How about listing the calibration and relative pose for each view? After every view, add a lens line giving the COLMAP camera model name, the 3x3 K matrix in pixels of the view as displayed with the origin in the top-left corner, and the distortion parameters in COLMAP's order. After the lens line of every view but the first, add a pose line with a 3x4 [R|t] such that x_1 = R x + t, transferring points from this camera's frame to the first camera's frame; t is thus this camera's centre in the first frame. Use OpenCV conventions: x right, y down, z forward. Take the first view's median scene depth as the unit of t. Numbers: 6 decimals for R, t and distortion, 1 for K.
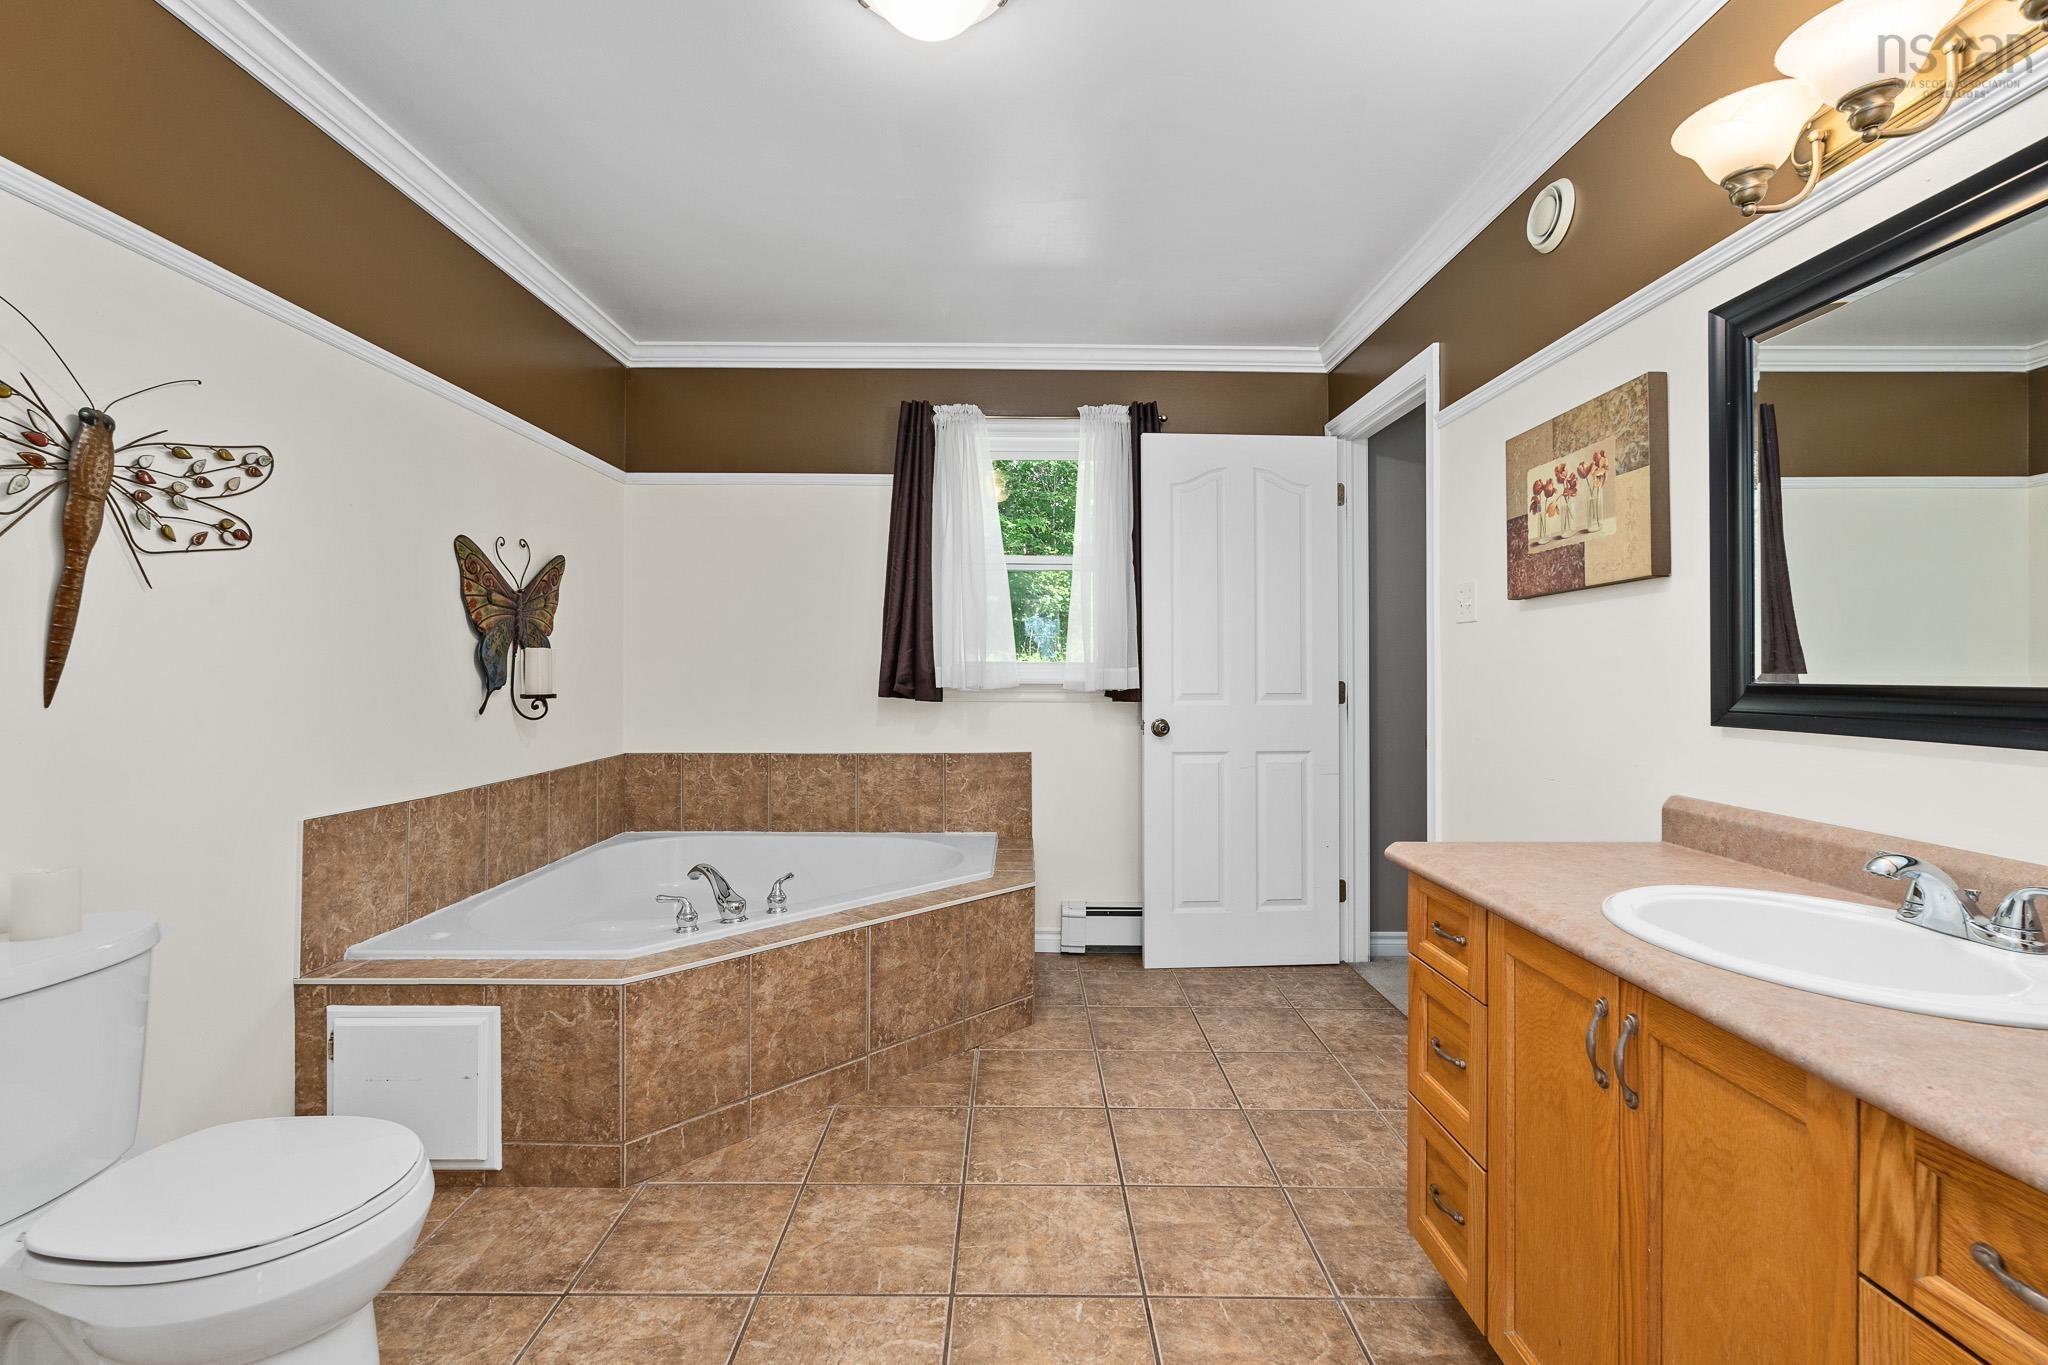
lens RADIAL K [[899.1, 0, 1027.3], [0, 899.1, 676.2], [0, 0, 1]] dist [-0.003179, -0.000035]
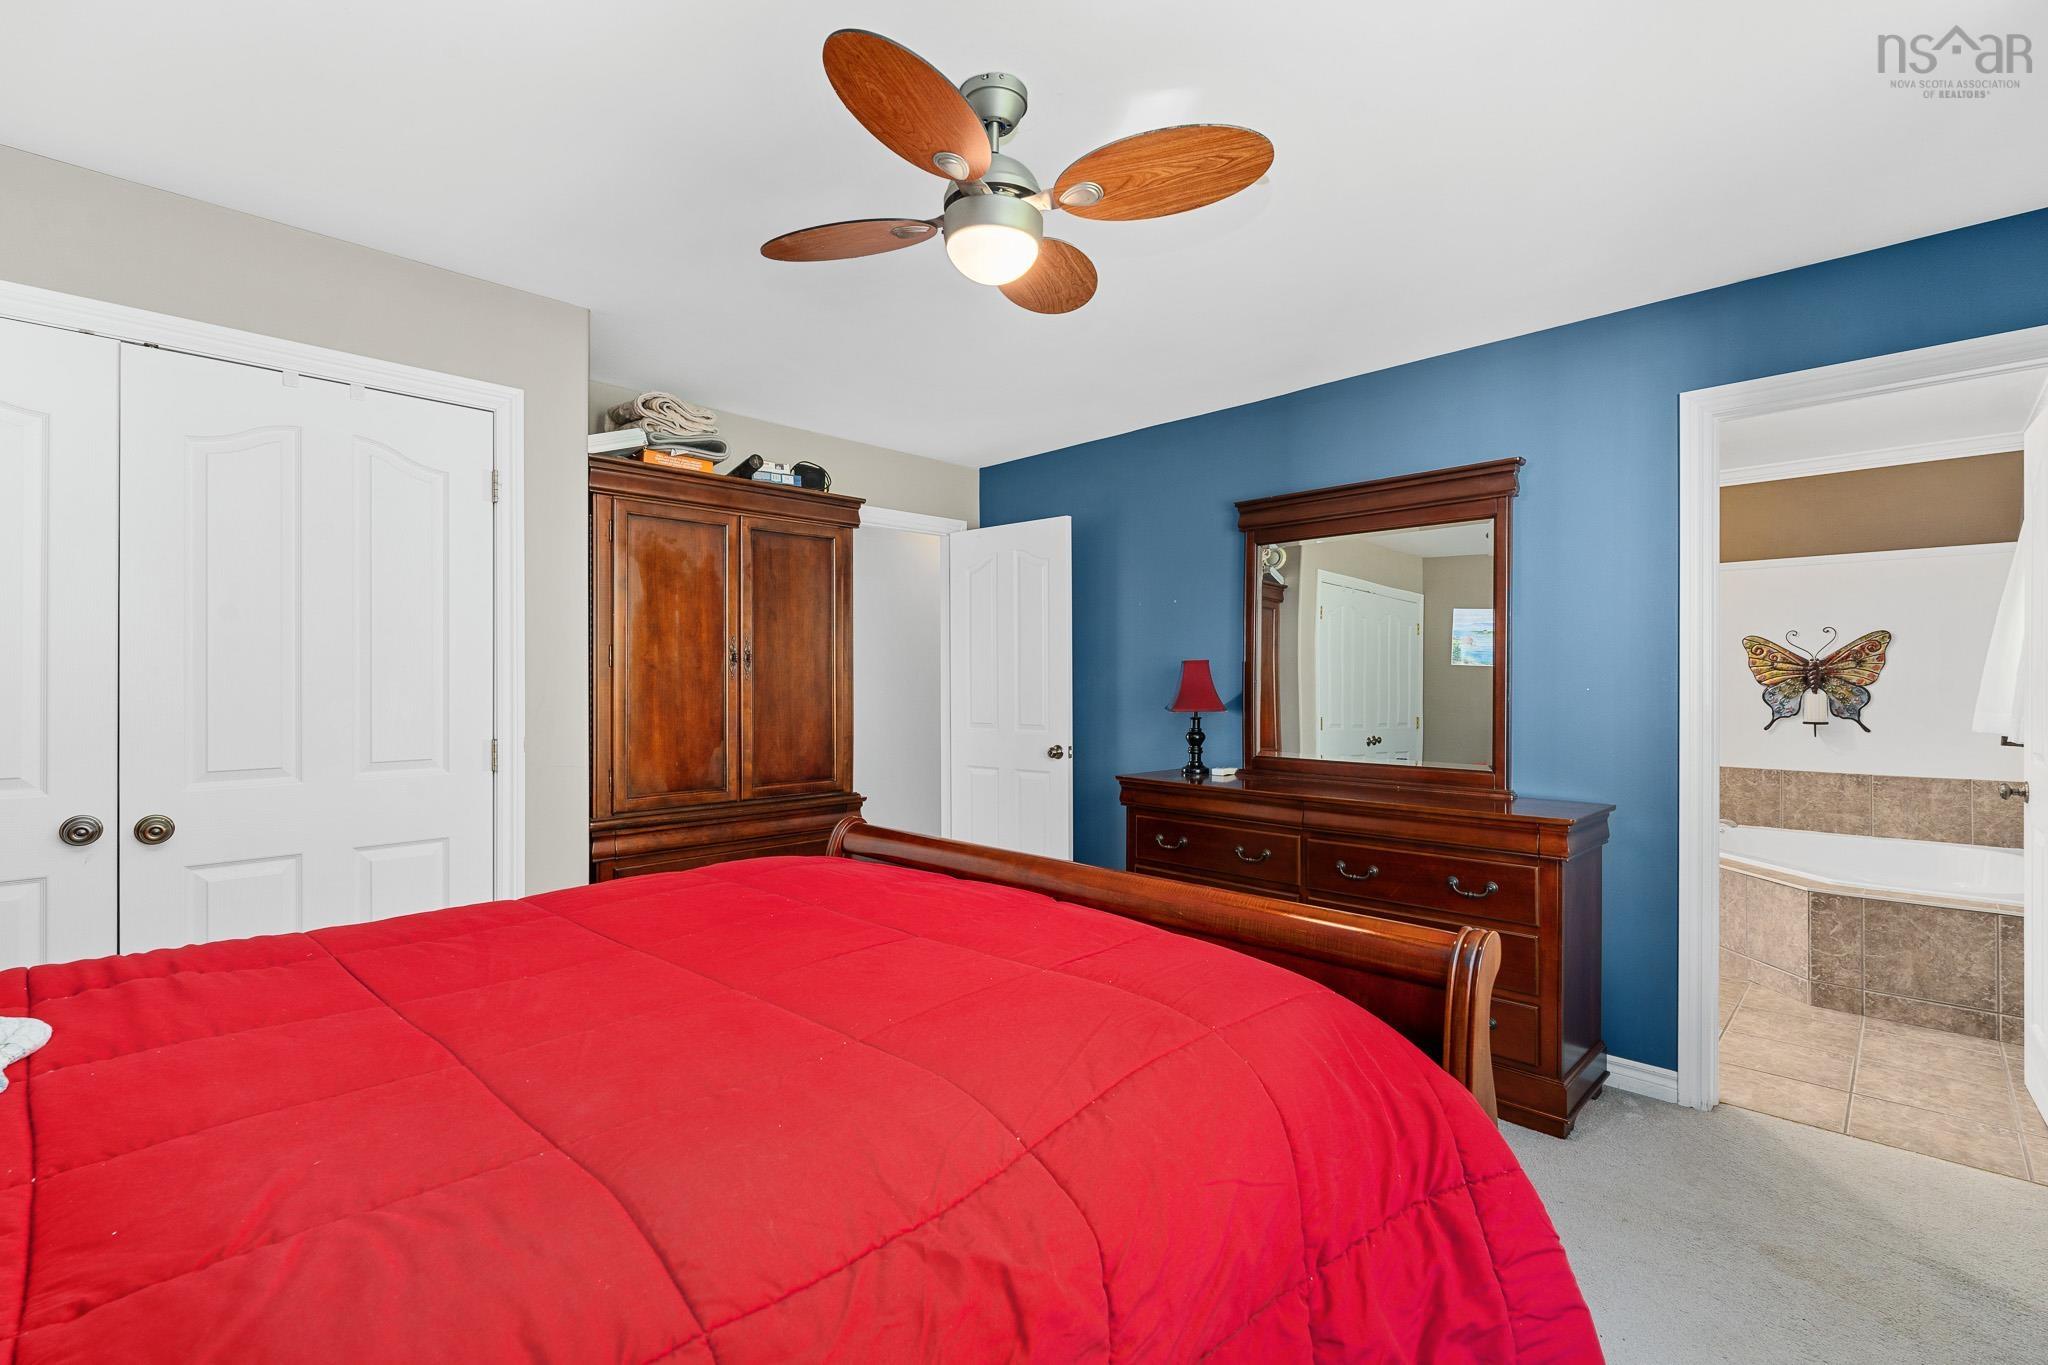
lens RADIAL K [[895.7, 0, 1024.0], [0, 895.7, 682.5], [0, 0, 1]] dist [-0.003290, 0.000004]
pose [[-0.703806, -0.002838, -0.710387, 2.442677], [-0.009469, 0.999941, 0.005386, -0.070839], [0.710329, 0.010517, -0.703791, 1.650186]]
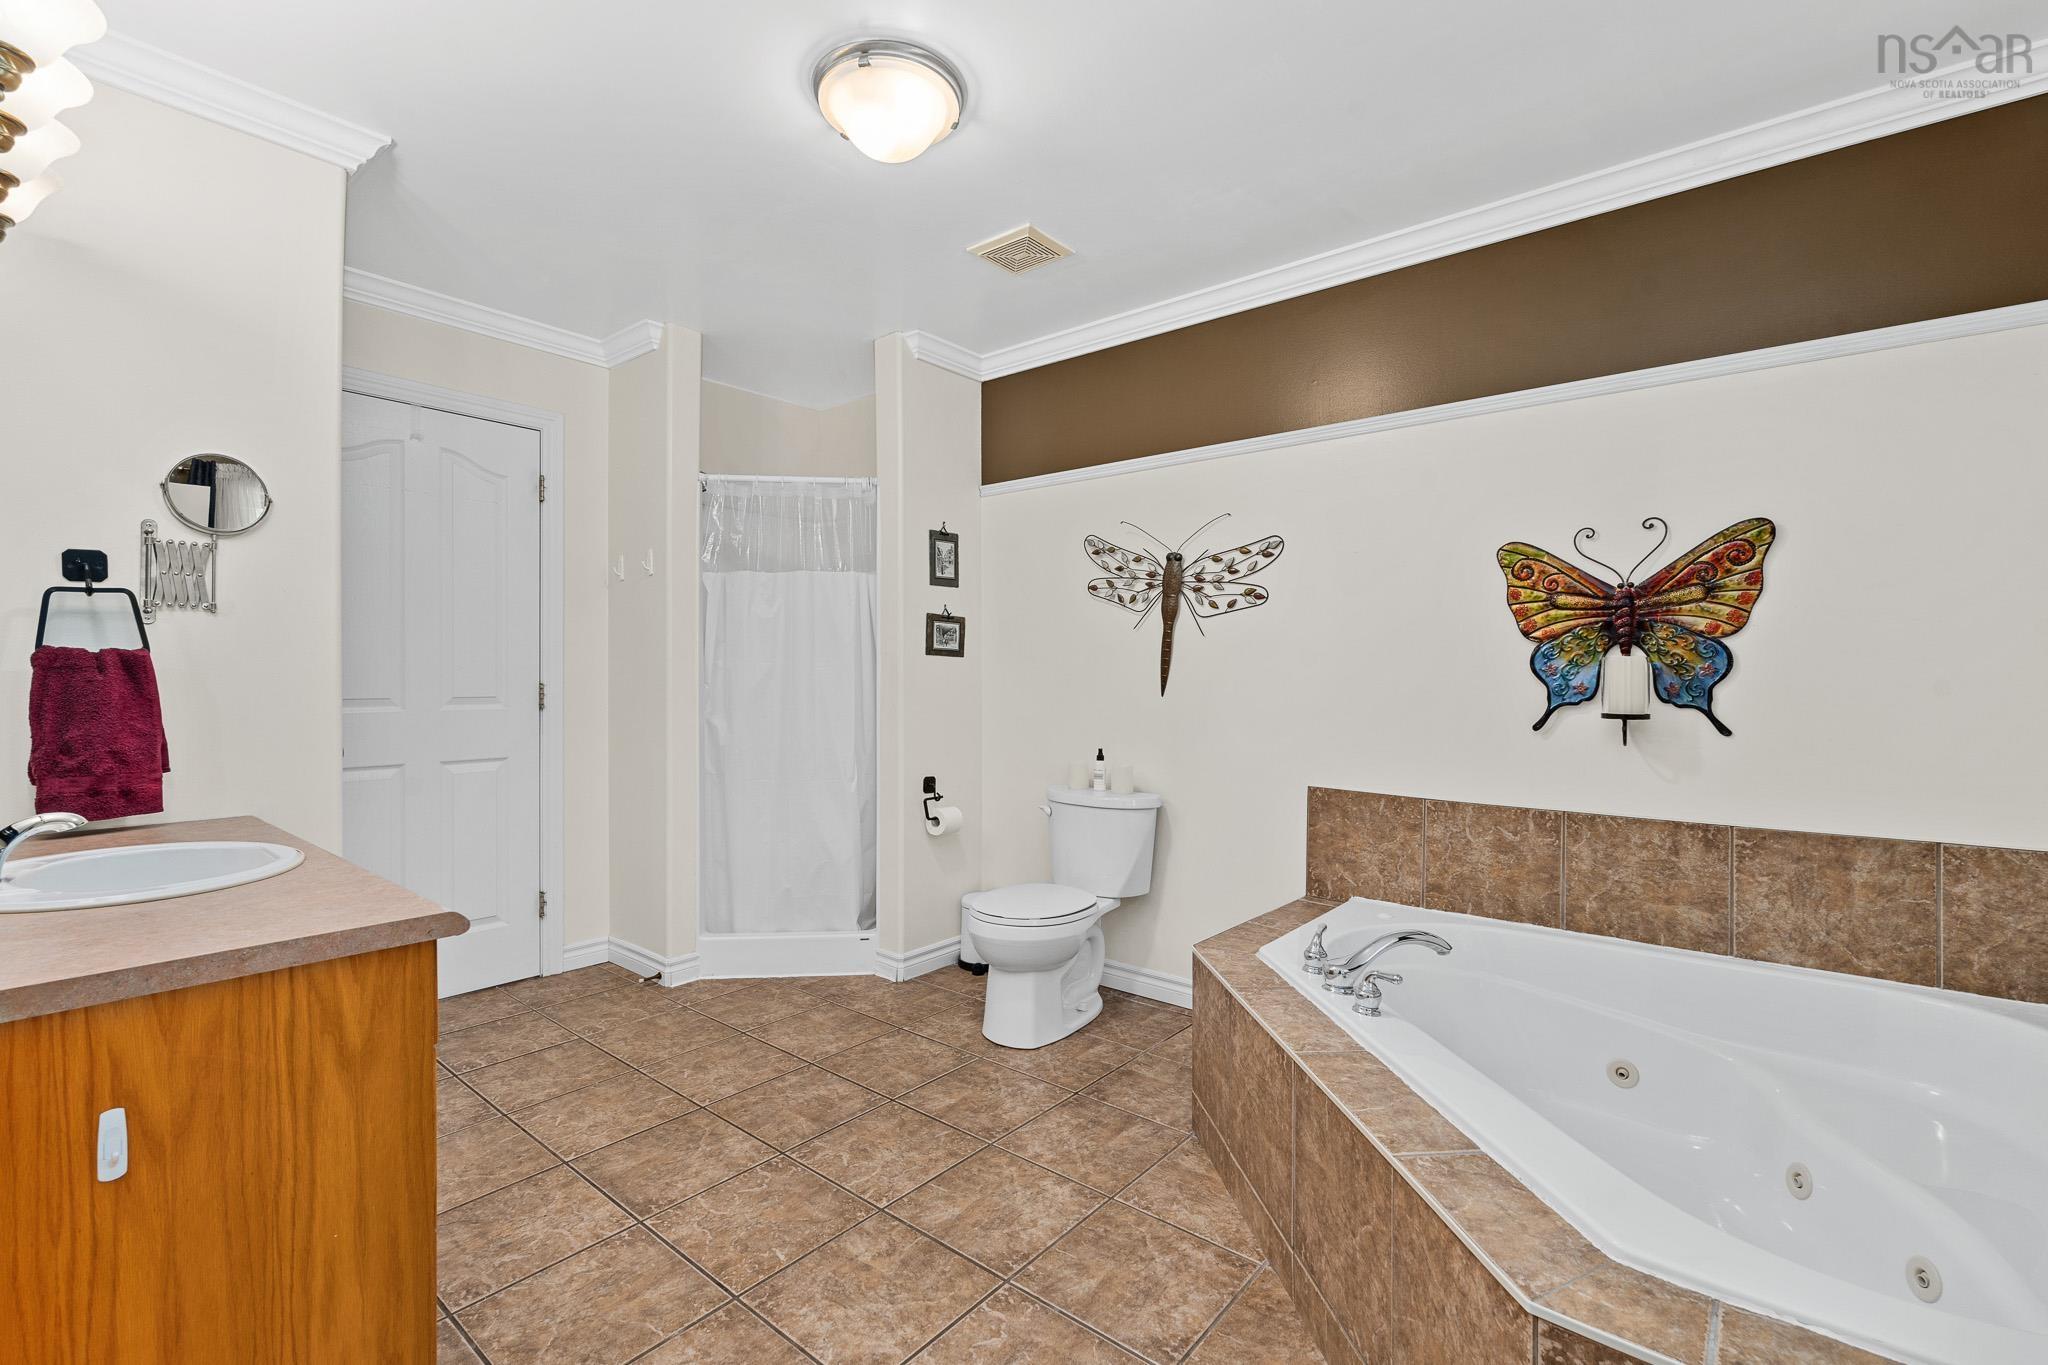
lens RADIAL K [[906.3, 0, 1018.9], [0, 906.3, 682.9], [0, 0, 1]] dist [-0.001096, 0.000344]
pose [[-0.648811, -0.003321, -0.760942, 0.605804], [-0.015944, 0.999830, 0.009231, -0.009248], [0.760782, 0.018121, -0.648754, 1.634883]]
